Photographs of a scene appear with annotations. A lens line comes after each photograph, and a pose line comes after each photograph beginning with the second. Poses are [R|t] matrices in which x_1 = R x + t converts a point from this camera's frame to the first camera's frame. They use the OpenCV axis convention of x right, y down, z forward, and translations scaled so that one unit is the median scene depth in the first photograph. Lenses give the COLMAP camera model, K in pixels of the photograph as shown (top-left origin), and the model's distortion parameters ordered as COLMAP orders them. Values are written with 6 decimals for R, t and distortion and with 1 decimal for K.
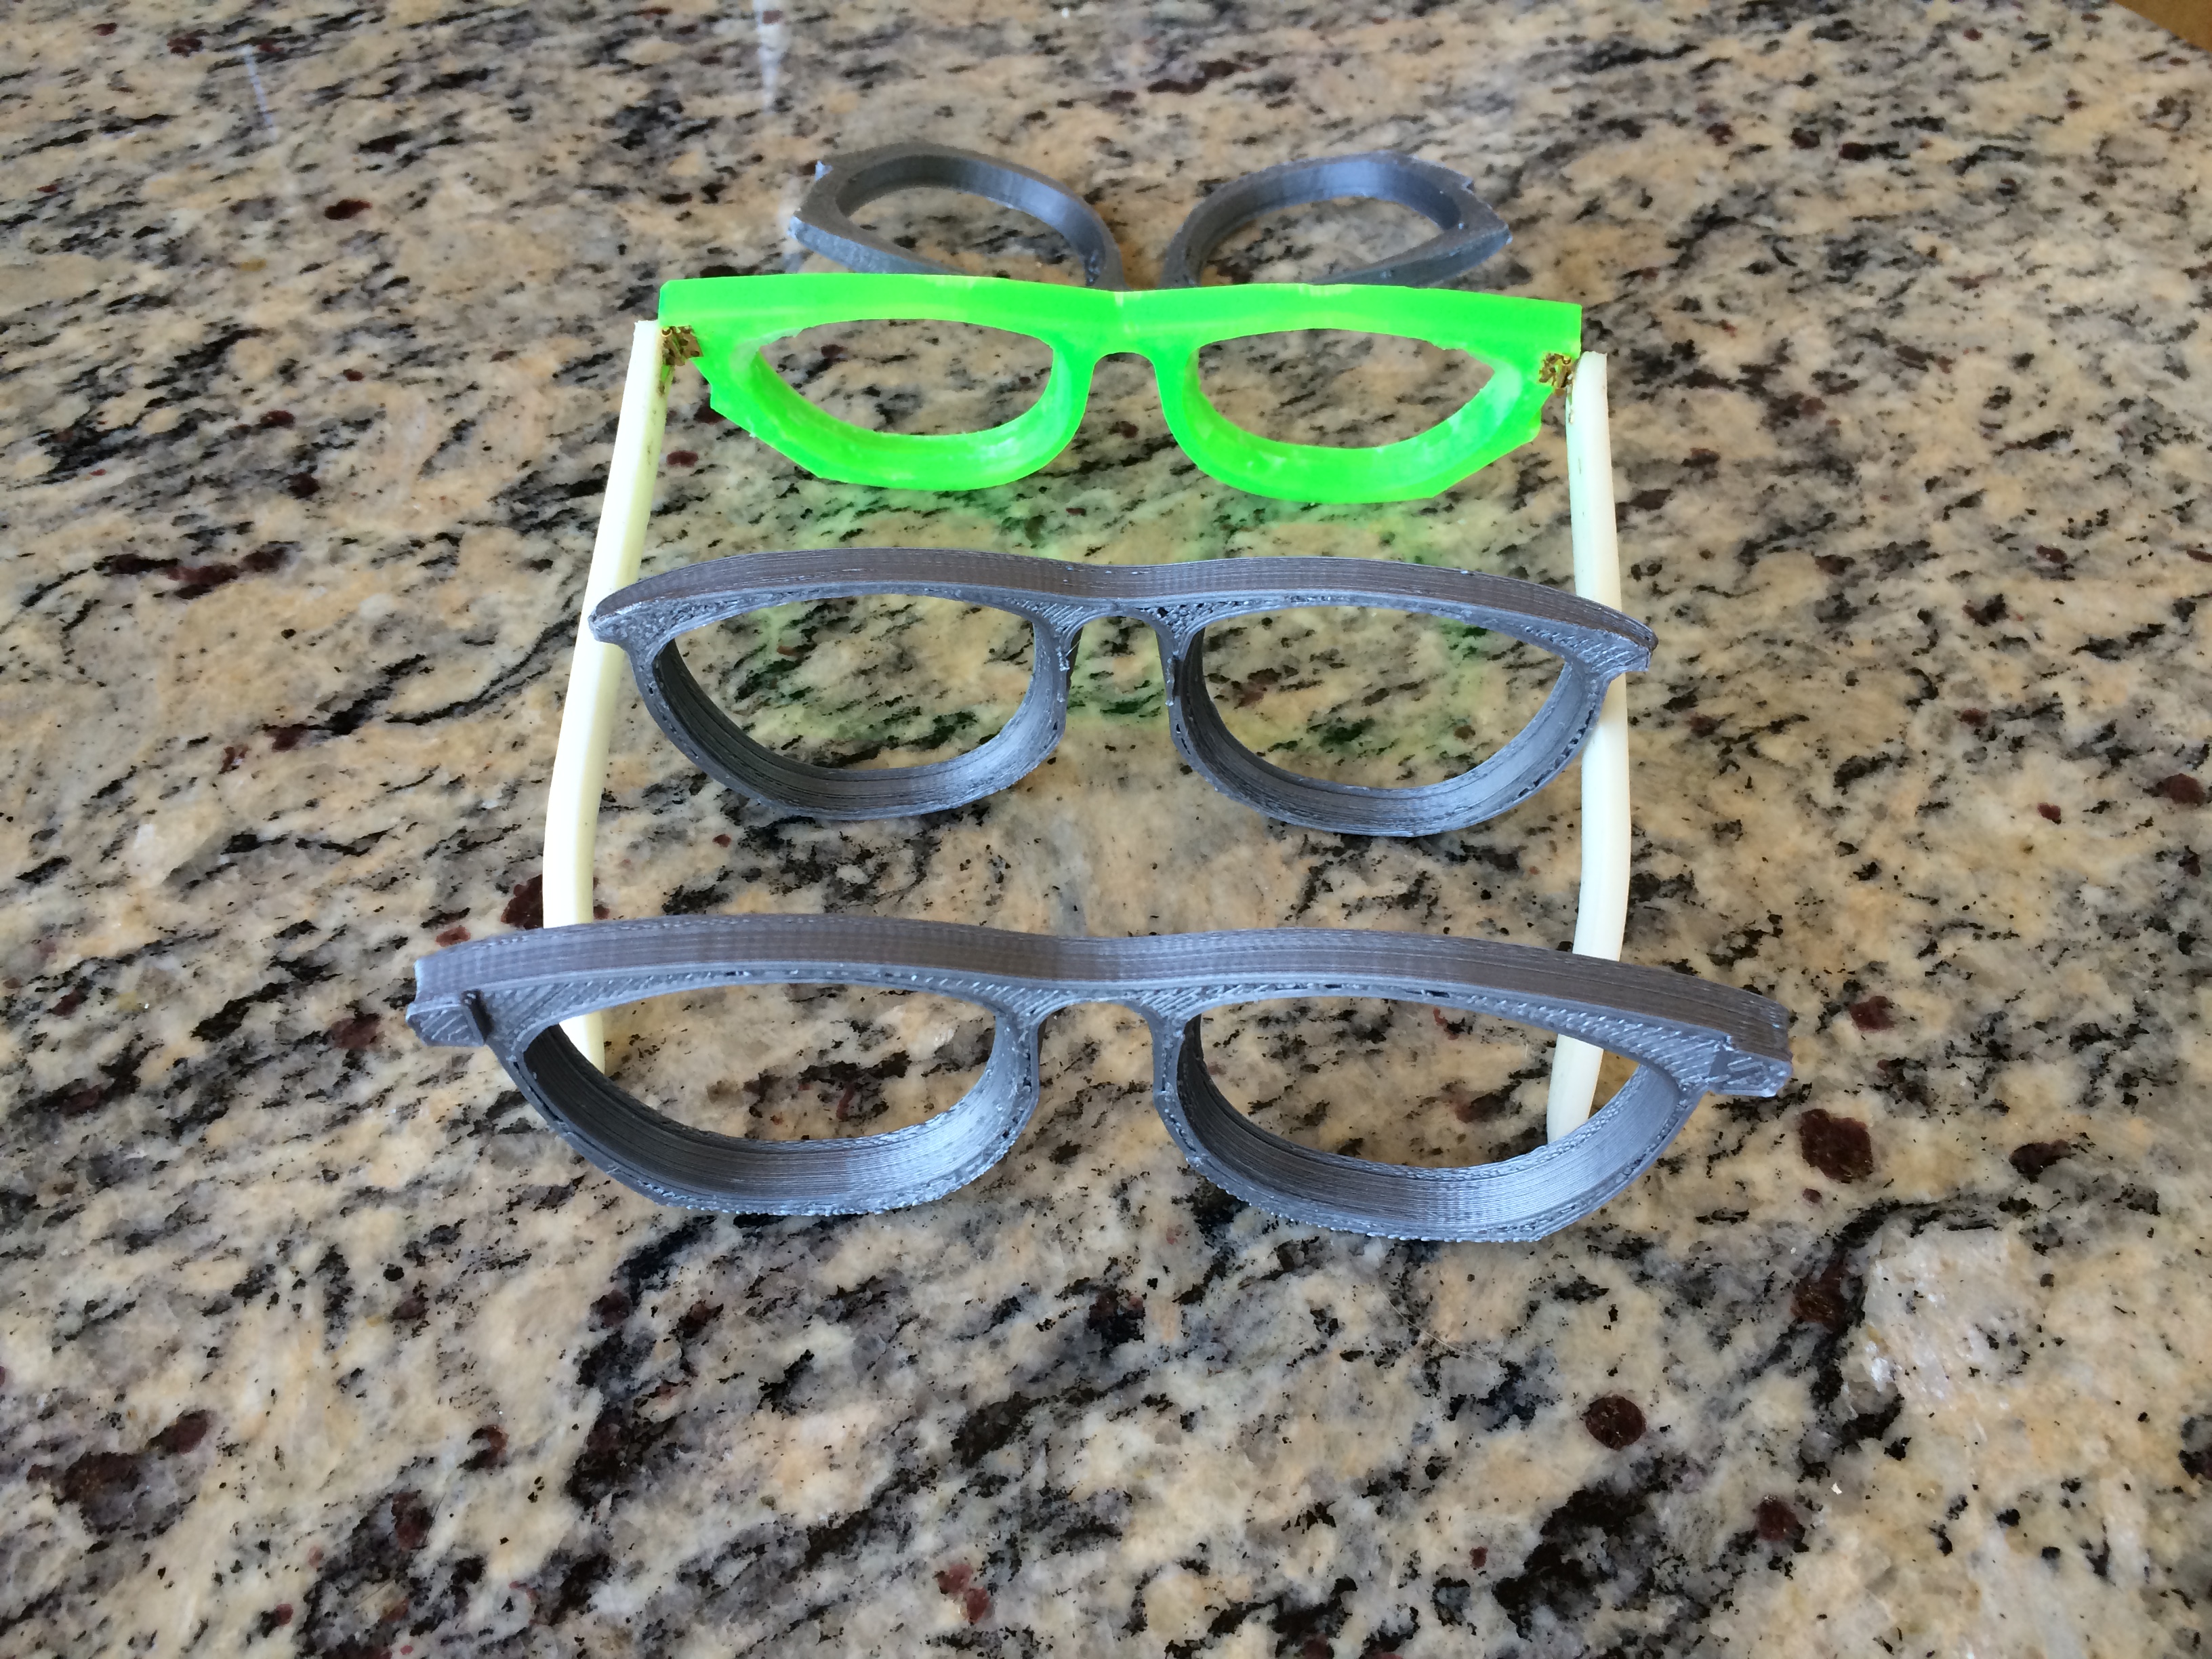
lens RADIAL K [[1886.0, 0, 1087.8], [0, 1886.0, 761.1], [0, 0, 1]] dist [0.073956, -0.113994]
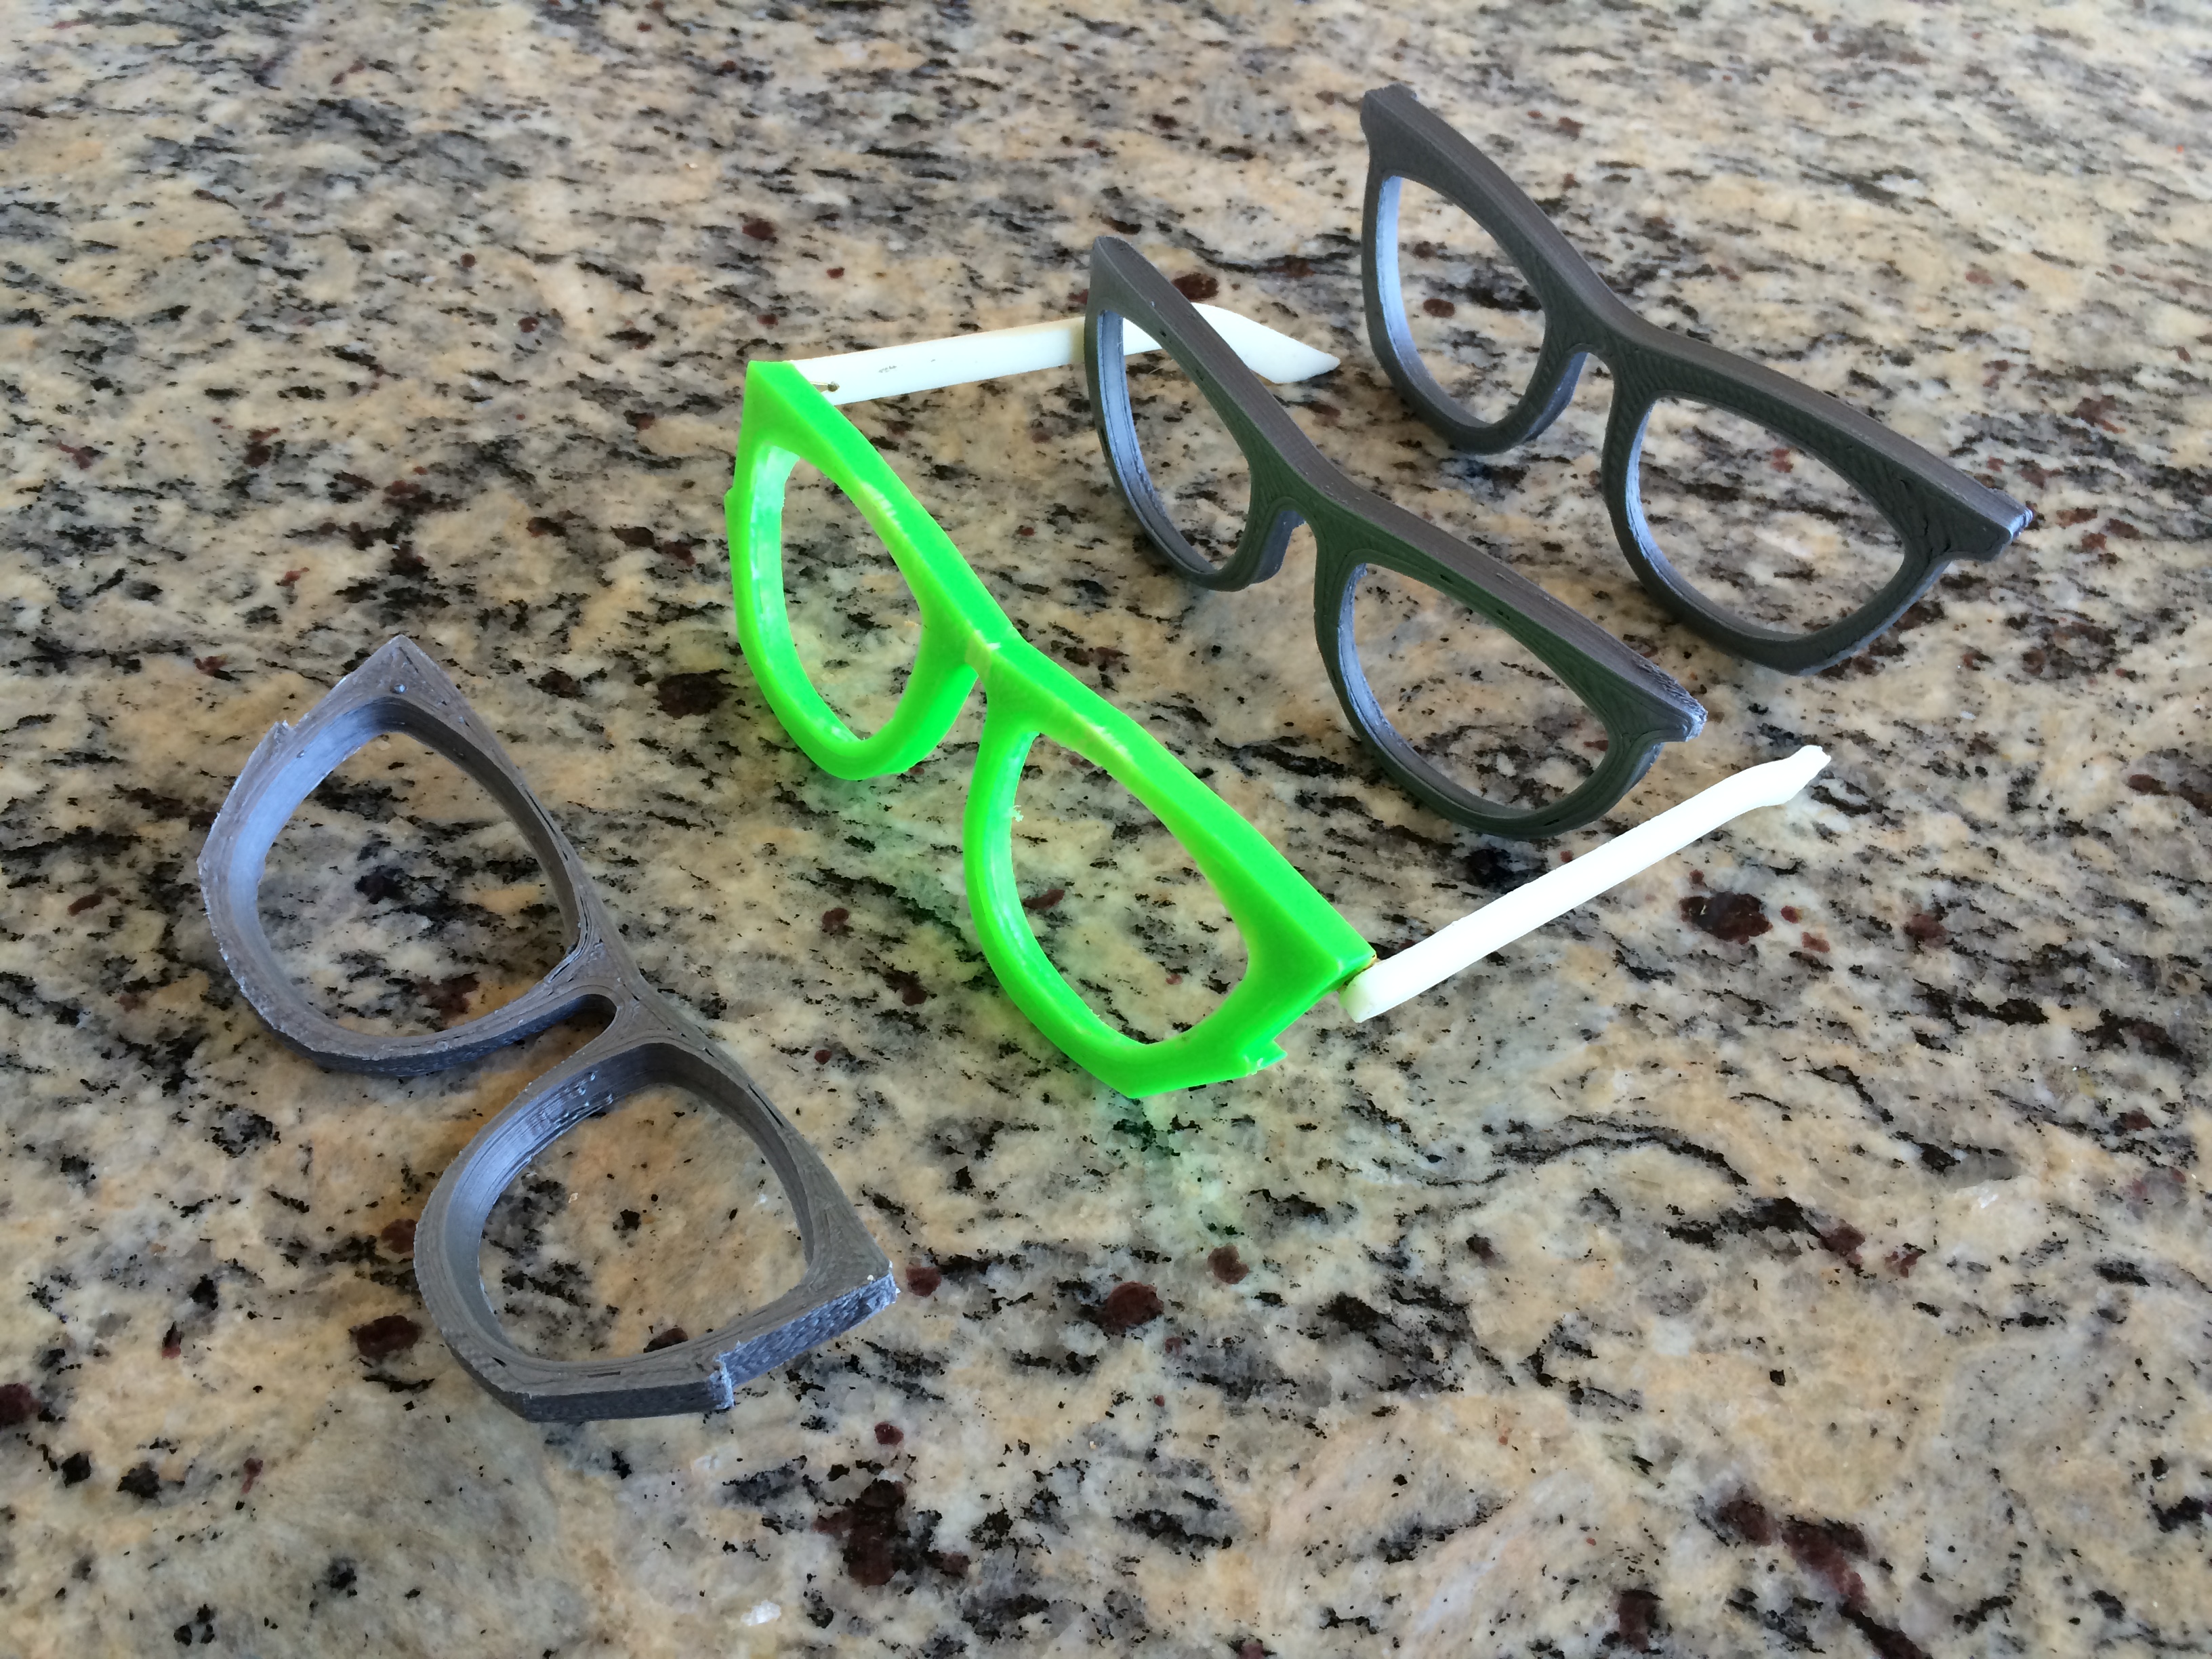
lens RADIAL K [[1886.0, 0, 1111.9], [0, 1886.0, 829.7], [0, 0, 1]] dist [0.073956, -0.113994]
pose [[-0.636203, -0.624082, 0.453617, -0.457514], [0.526553, 0.078510, 0.846509, -0.914785], [-0.563904, 0.777405, 0.278664, 0.744144]]
